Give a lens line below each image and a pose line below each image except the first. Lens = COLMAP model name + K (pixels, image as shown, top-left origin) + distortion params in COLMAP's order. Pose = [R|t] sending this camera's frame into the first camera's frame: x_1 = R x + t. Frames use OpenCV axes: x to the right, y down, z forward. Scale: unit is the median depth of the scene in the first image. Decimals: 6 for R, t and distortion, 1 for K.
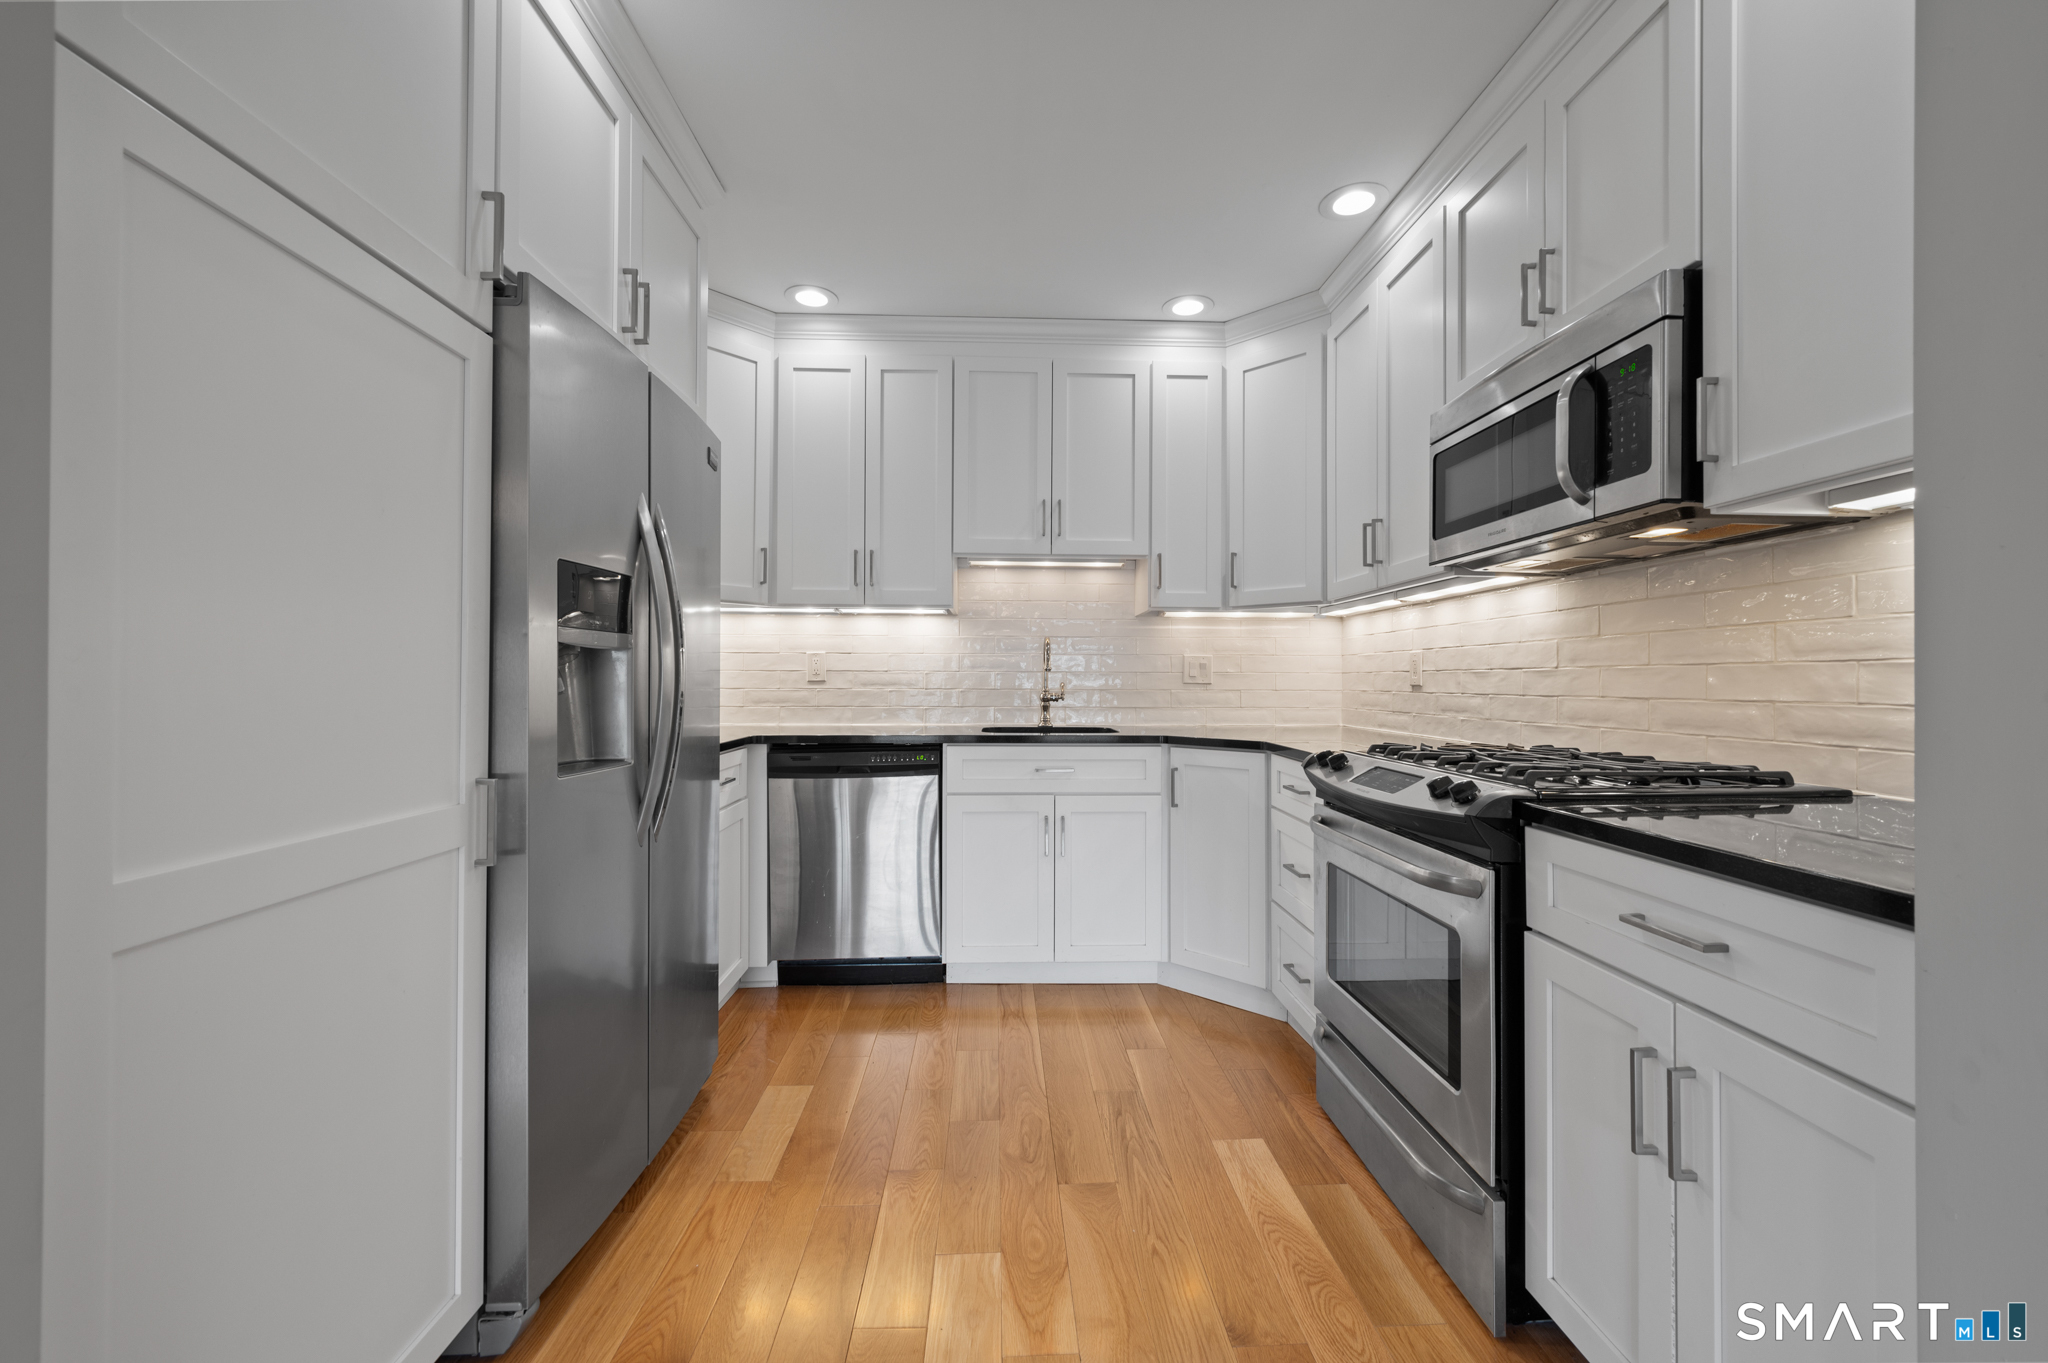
lens RADIAL K [[817.6, 0, 1032.5], [0, 817.6, 673.5], [0, 0, 1]] dist [0.000096, -0.001692]
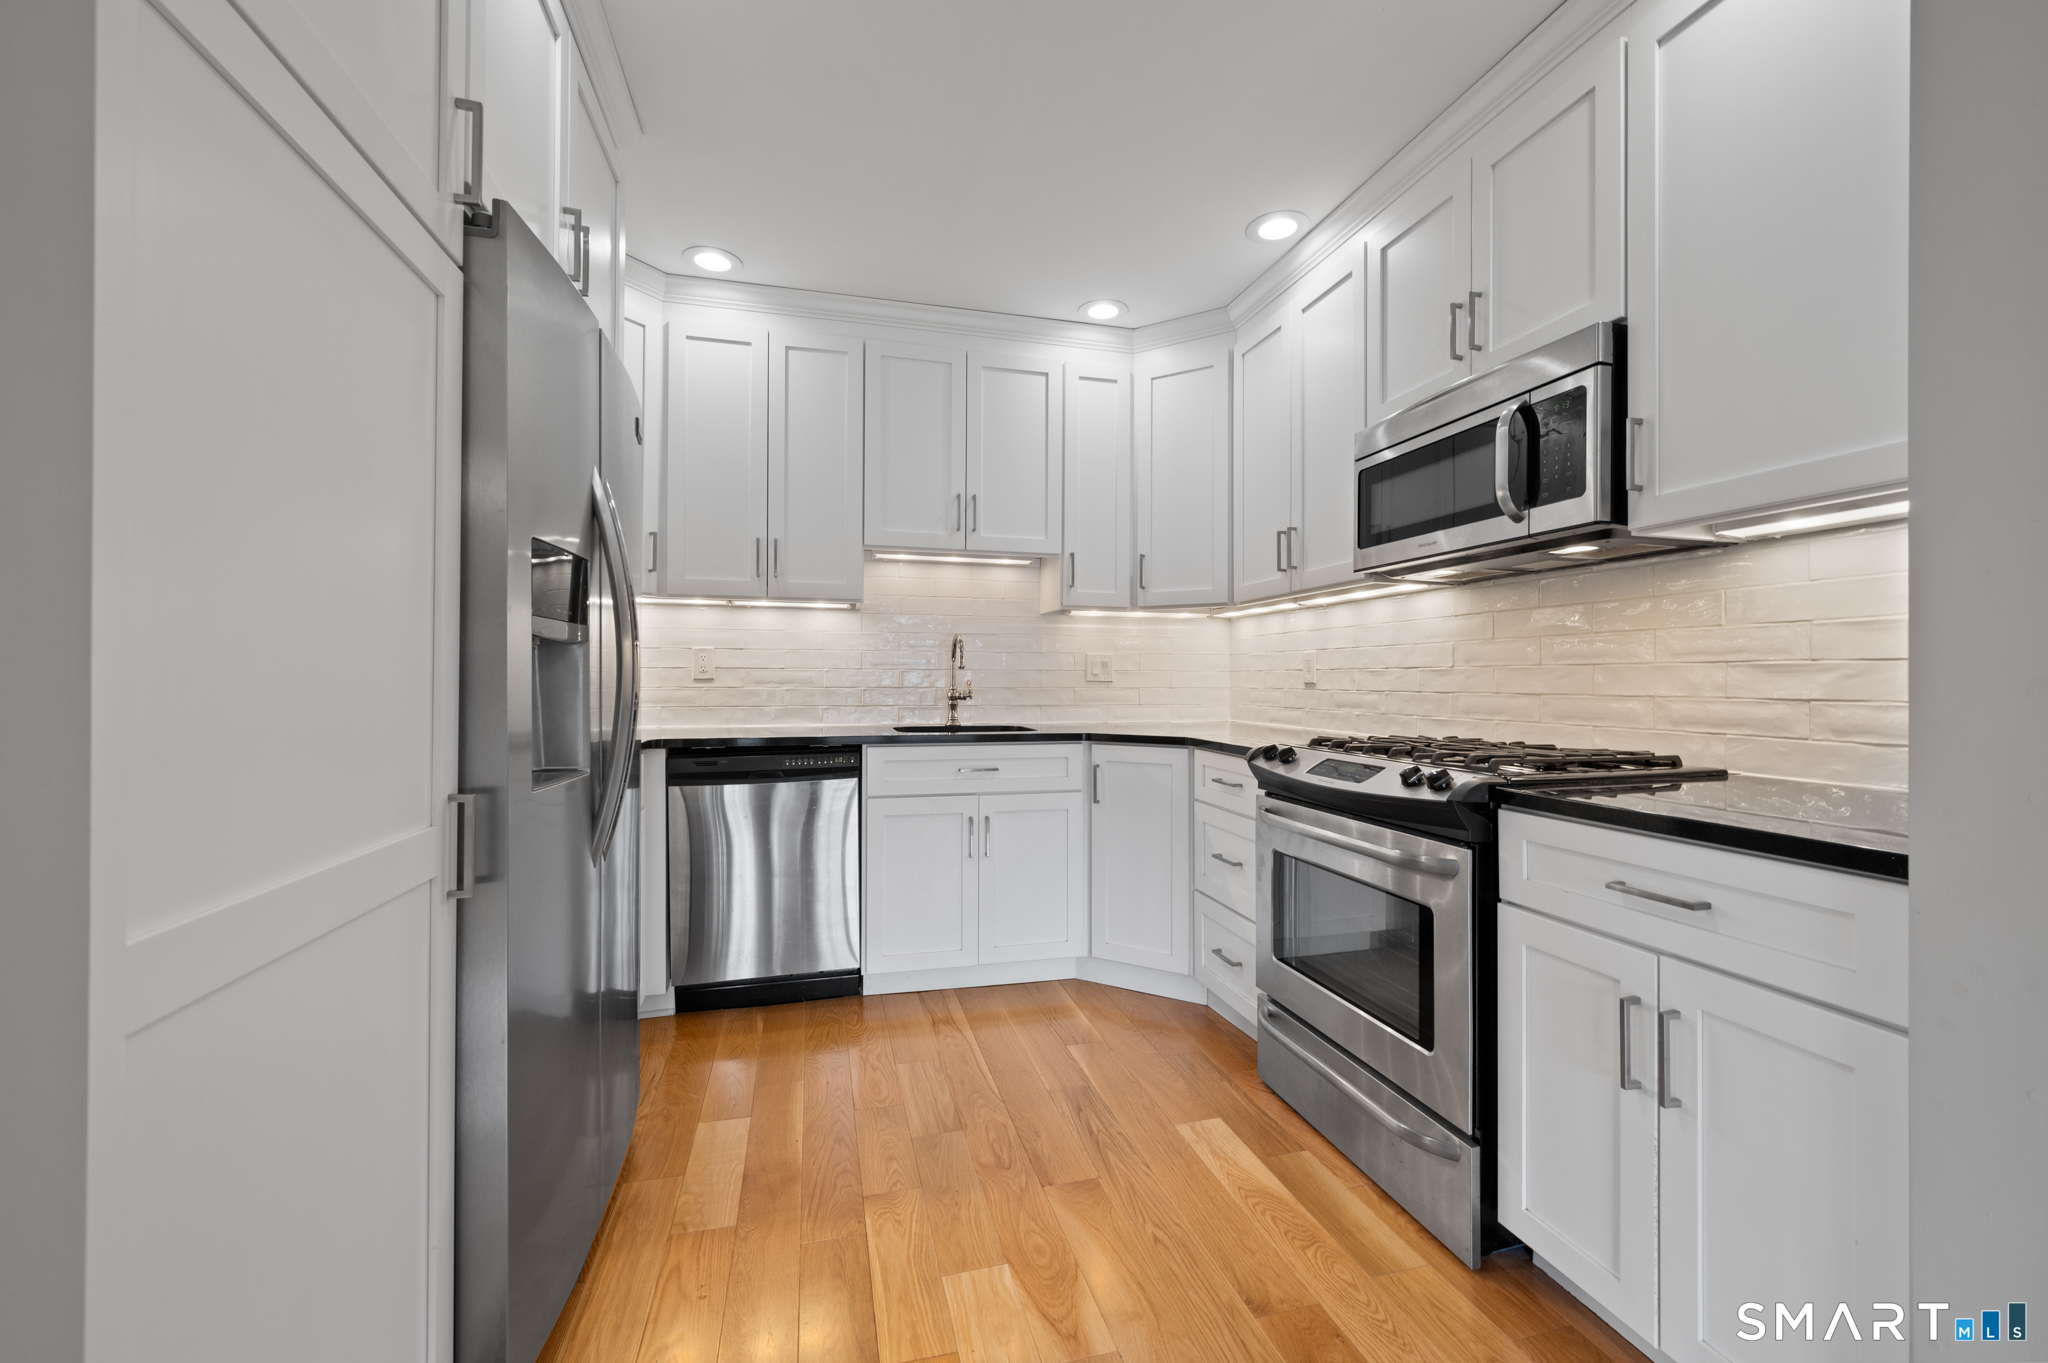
lens RADIAL K [[817.6, 0, 1034.7], [0, 817.6, 674.9], [0, 0, 1]] dist [0.000096, -0.001692]
pose [[0.976265, 0.000431, 0.216579, -0.174513], [-0.001438, 0.999989, 0.004493, -0.000516], [-0.216575, -0.004698, 0.976255, 0.032738]]
